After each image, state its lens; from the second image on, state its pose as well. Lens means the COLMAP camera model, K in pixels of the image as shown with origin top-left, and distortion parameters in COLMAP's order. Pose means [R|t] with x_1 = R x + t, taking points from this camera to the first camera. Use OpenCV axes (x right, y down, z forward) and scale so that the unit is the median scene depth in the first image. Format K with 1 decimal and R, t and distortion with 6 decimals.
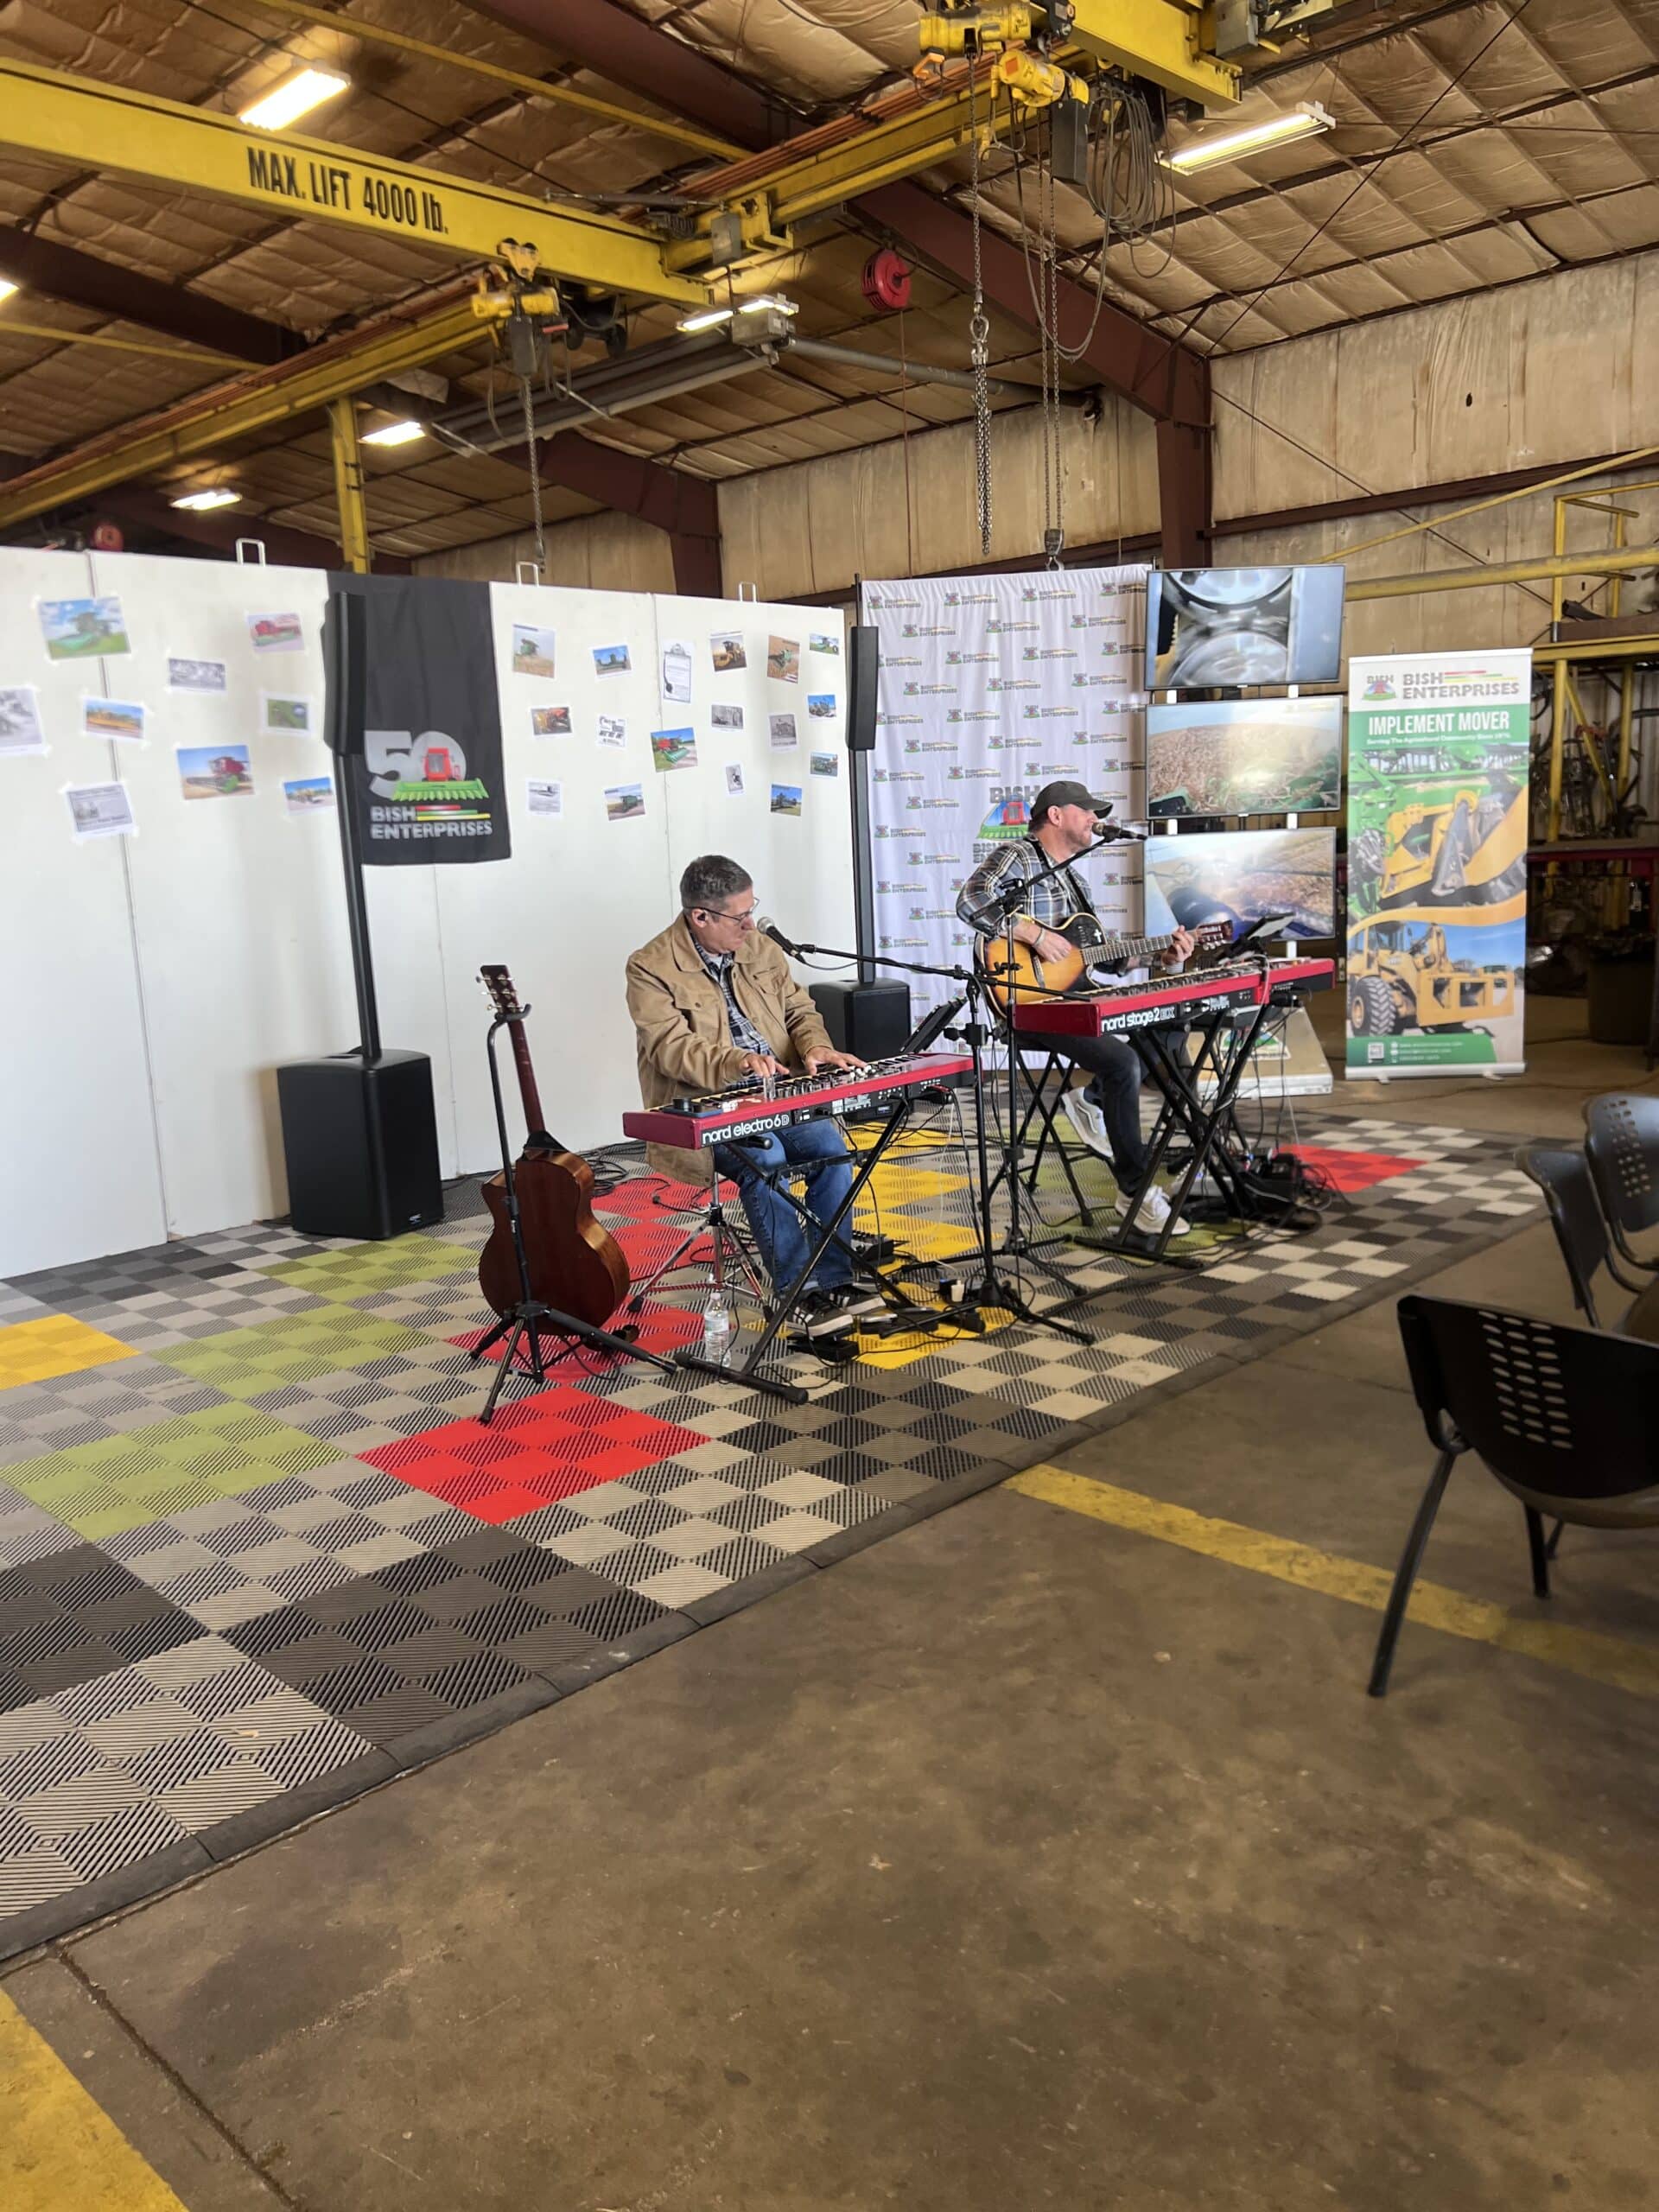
lens RADIAL K [[1692.2, 0, 826.7], [0, 1692.2, 1109.3], [0, 0, 1]] dist [0.001190, -0.000488]
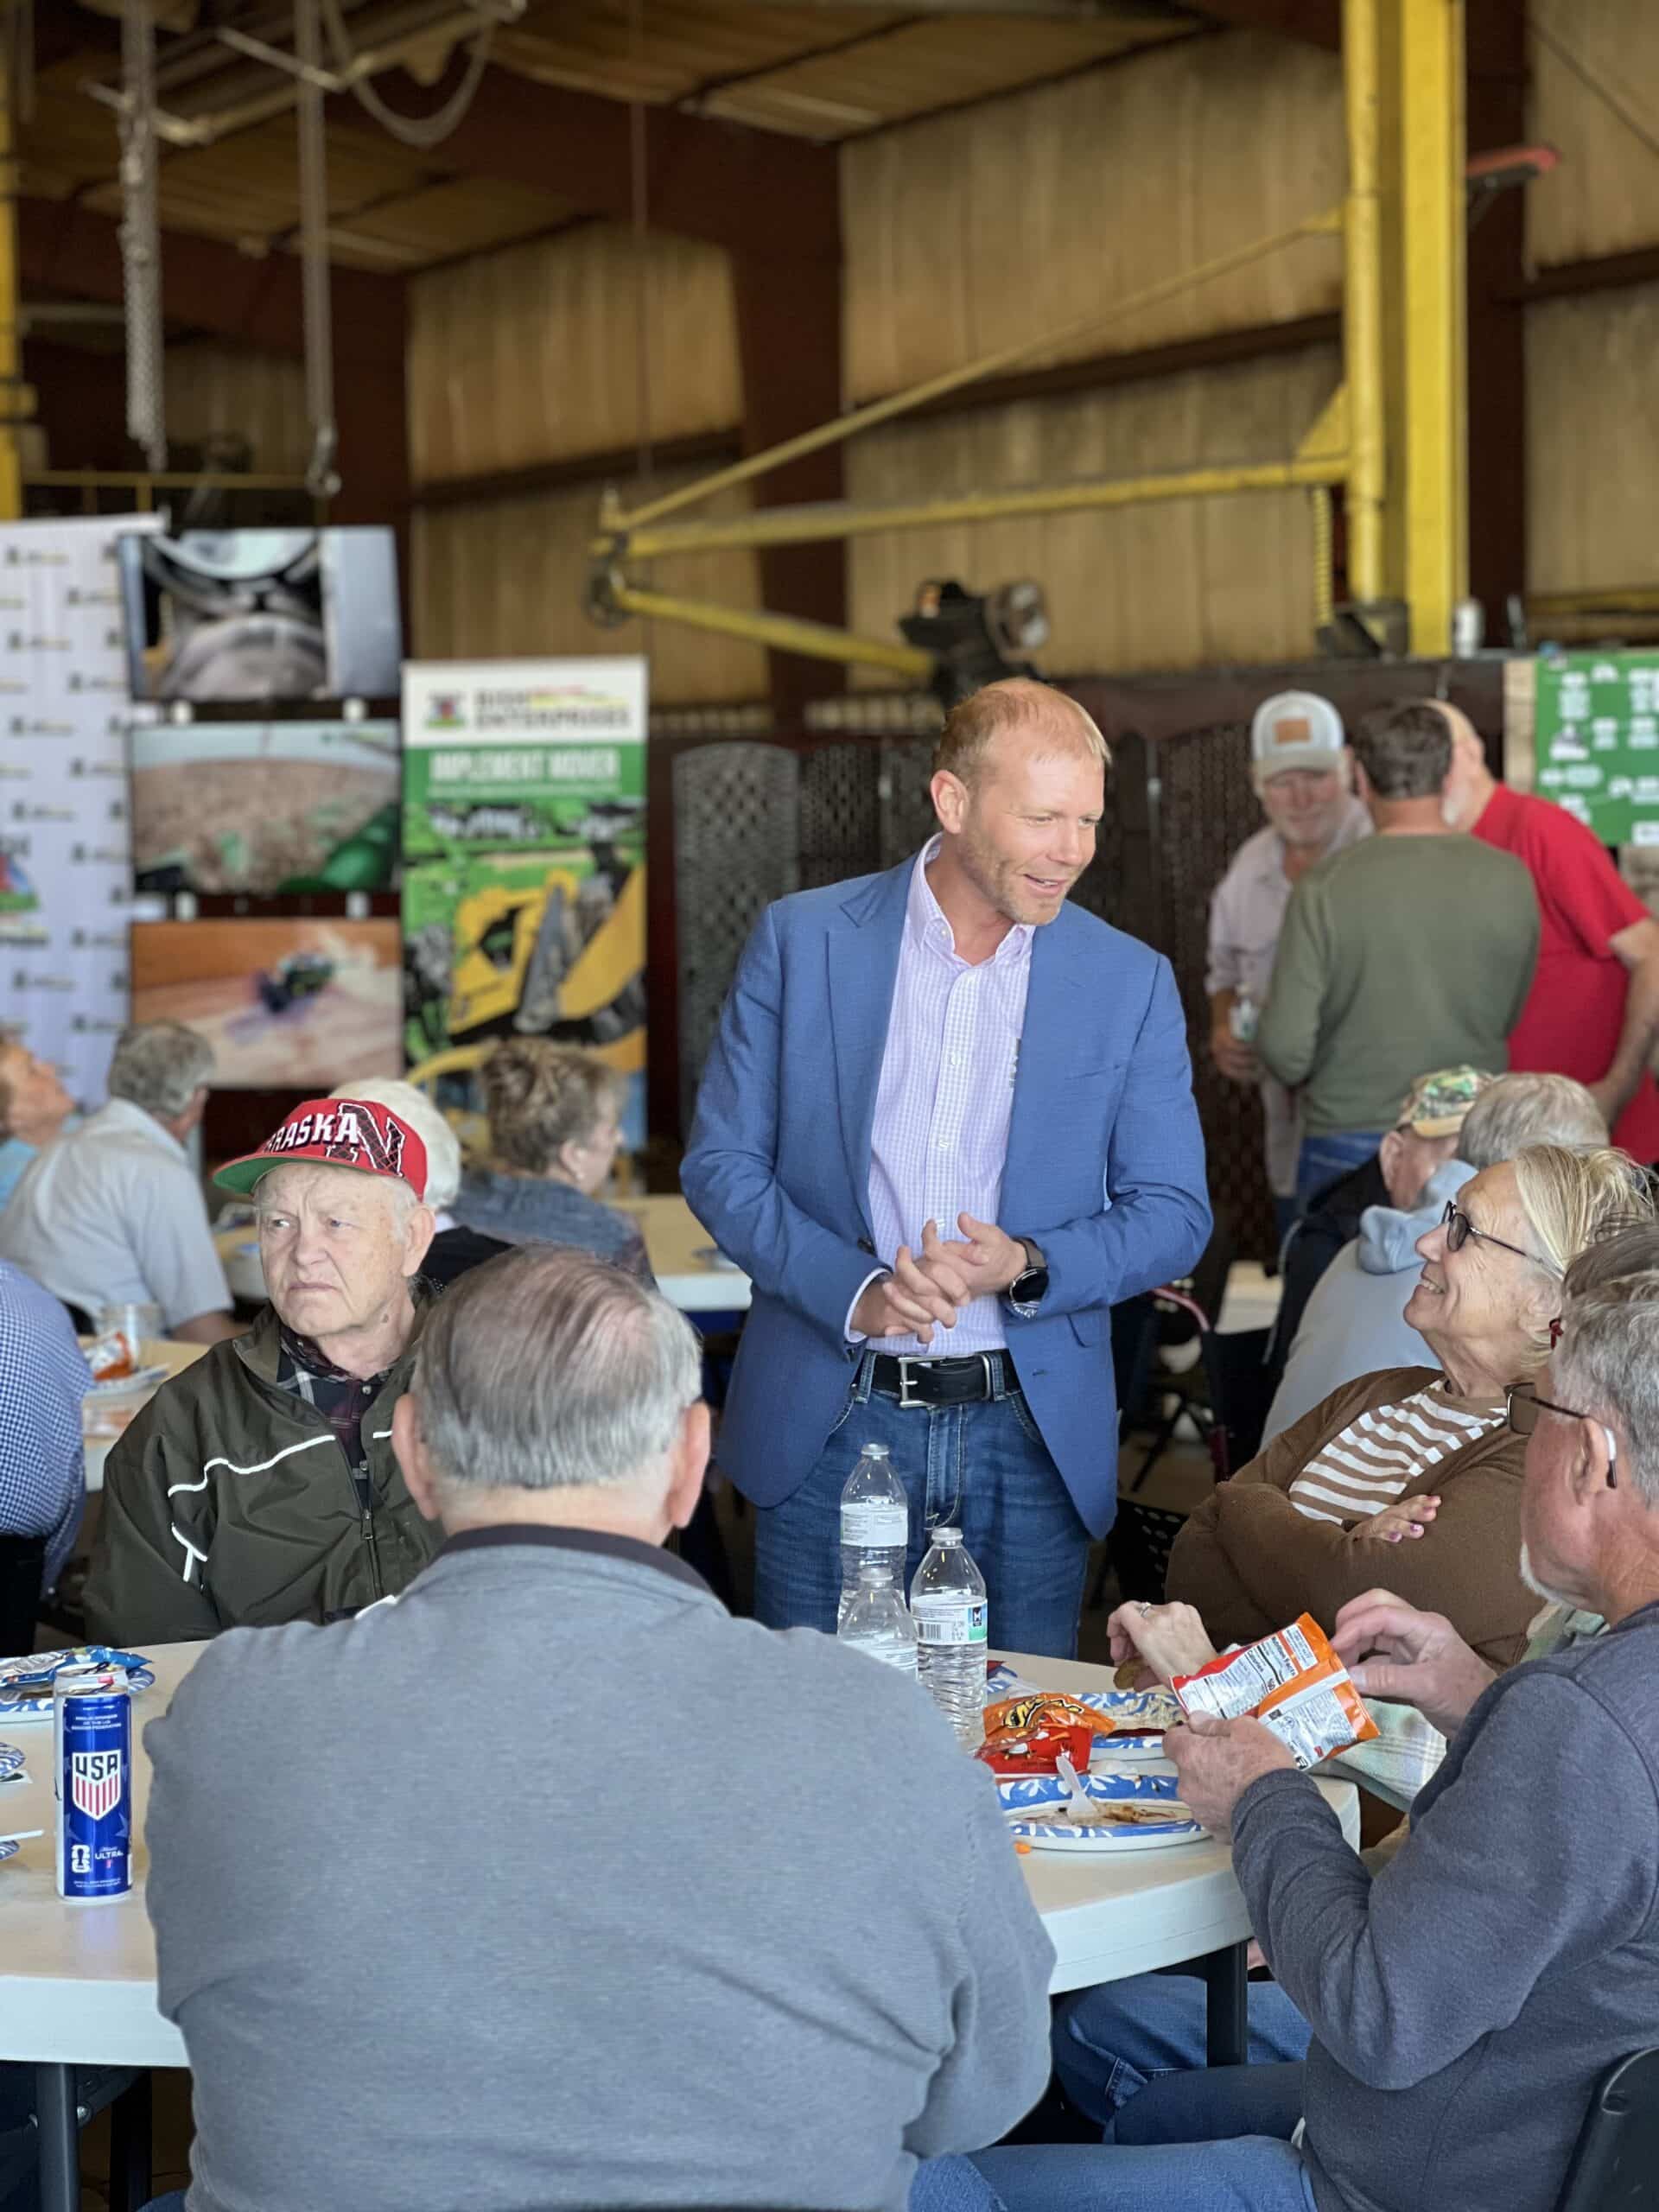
lens RADIAL K [[4952.3, 0, 830.6], [0, 4952.3, 1108.4], [0, 0, 1]] dist [0.246909, 0.000000]
pose [[0.945865, 0.050065, -0.320674, 0.572715], [-0.086009, 0.991372, -0.098917, 0.042440], [0.312955, 0.121143, 0.942010, -0.390543]]
